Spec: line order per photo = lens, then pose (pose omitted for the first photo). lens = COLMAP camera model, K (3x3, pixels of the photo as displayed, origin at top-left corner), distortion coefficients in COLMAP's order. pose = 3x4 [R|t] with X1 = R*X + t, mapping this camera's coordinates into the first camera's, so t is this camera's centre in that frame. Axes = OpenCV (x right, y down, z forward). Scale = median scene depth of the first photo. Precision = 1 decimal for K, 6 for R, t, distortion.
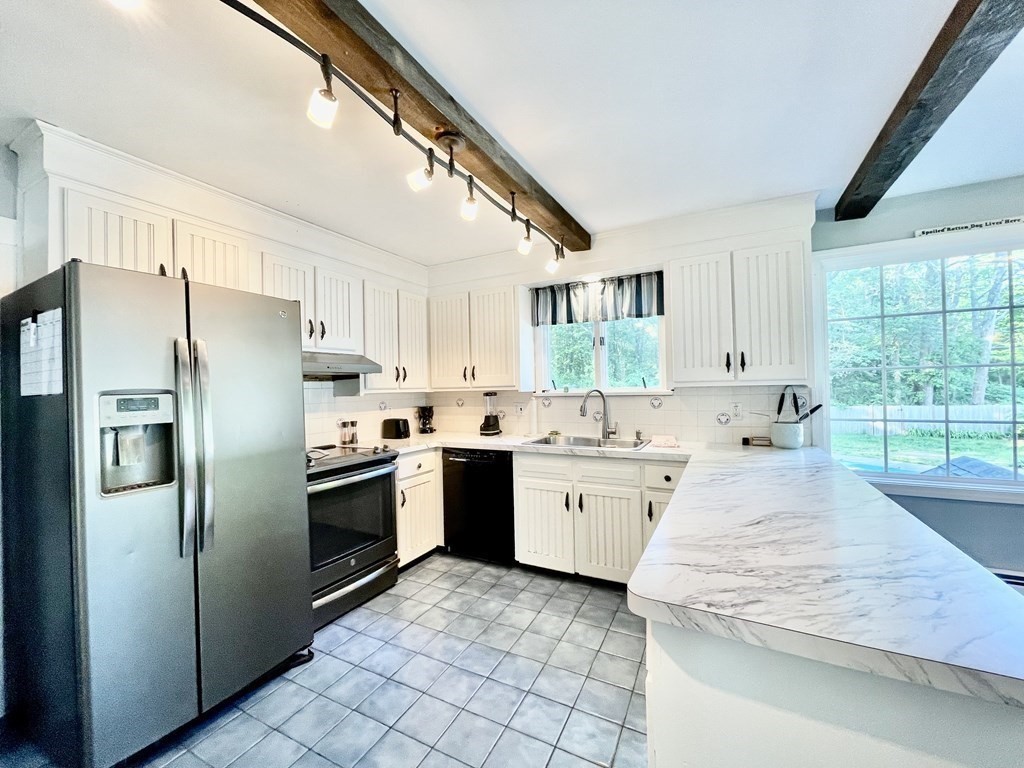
lens RADIAL K [[411.8, 0, 507.2], [0, 411.8, 382.1], [0, 0, 1]] dist [-0.008908, 0.008239]
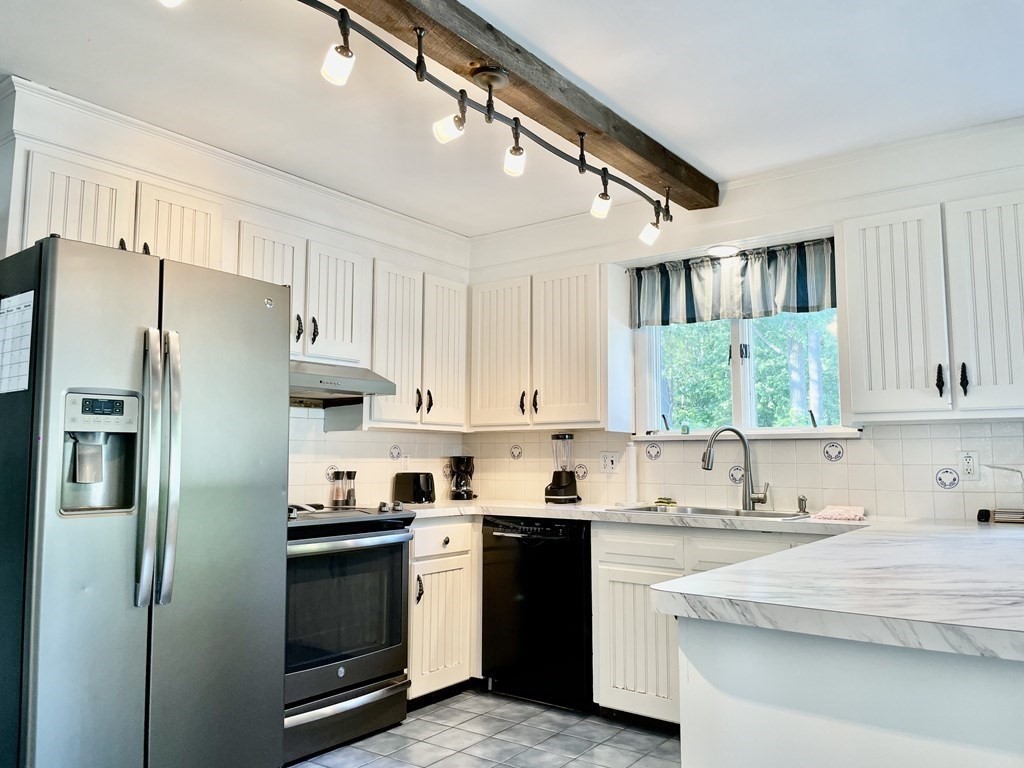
lens RADIAL K [[776.4, 0, 514.0], [0, 776.4, 380.9], [0, 0, 1]] dist [0.071728, -0.074101]
pose [[0.988840, 0.009380, -0.148685, 0.077192], [-0.022793, 0.995792, -0.088761, 0.065836], [0.147227, 0.091160, 0.984893, -0.229195]]
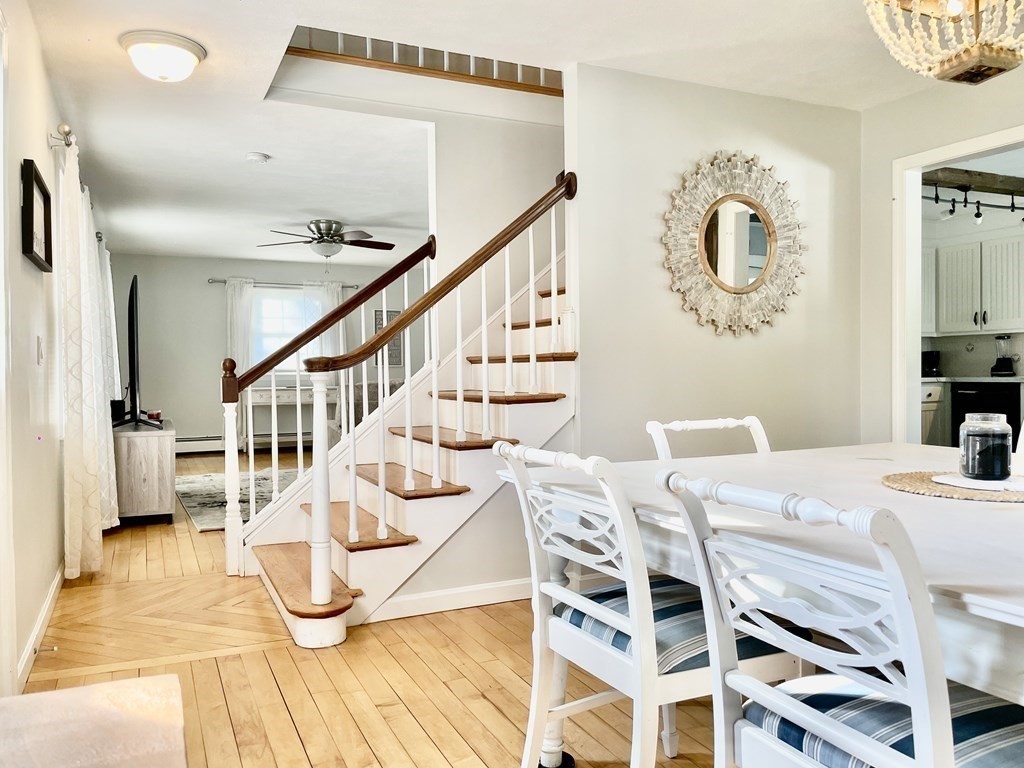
lens RADIAL K [[776.4, 0, 514.0], [0, 776.4, 380.9], [0, 0, 1]] dist [0.071728, -0.074101]
pose [[0.799418, 0.021110, -0.600405, 0.224478], [-0.000868, 0.999422, 0.033984, 0.093856], [0.600775, -0.026646, 0.798974, -1.775872]]
